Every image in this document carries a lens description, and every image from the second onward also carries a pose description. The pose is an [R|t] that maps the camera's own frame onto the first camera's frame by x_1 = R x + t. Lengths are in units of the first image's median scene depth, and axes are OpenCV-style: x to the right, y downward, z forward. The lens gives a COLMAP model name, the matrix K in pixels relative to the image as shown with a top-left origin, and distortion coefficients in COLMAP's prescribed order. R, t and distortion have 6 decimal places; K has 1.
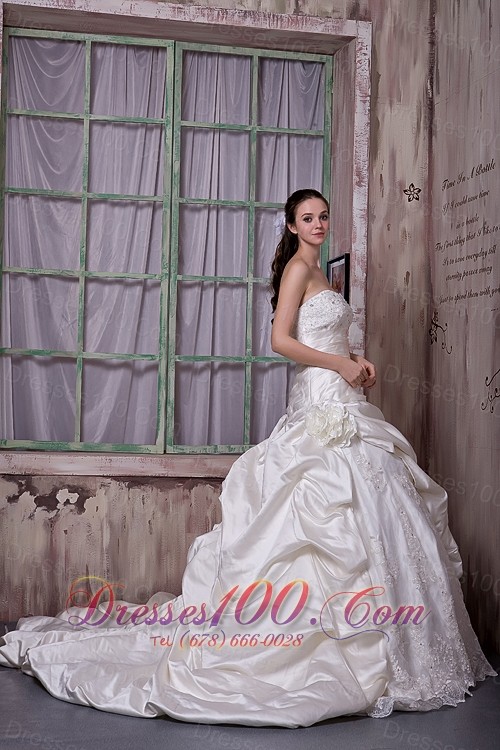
lens RADIAL K [[1244.0, 0, 265.2], [0, 1244.0, 335.1], [0, 0, 1]] dist [-0.047620, 0.000000]
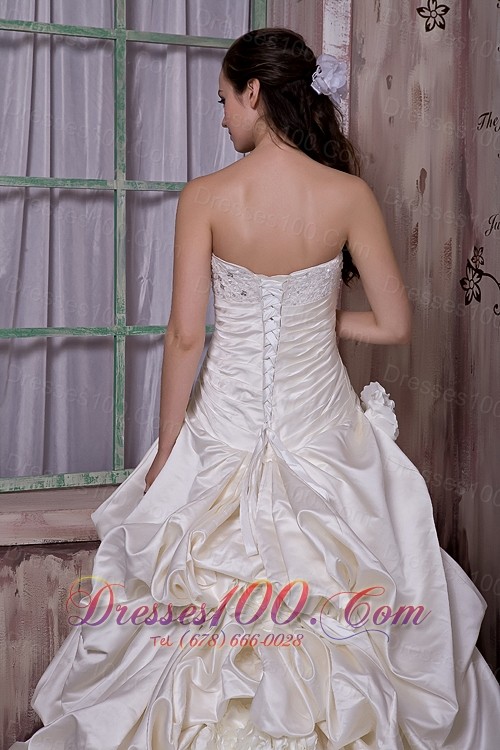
lens RADIAL K [[1428.0, 0, 251.4], [0, 1428.0, 393.8], [0, 0, 1]] dist [0.135628, 0.000000]
pose [[0.990346, -0.024486, 0.136434, -0.041952], [0.007771, 0.992534, 0.121723, -0.030176], [-0.138396, -0.119487, 0.983143, 0.387249]]
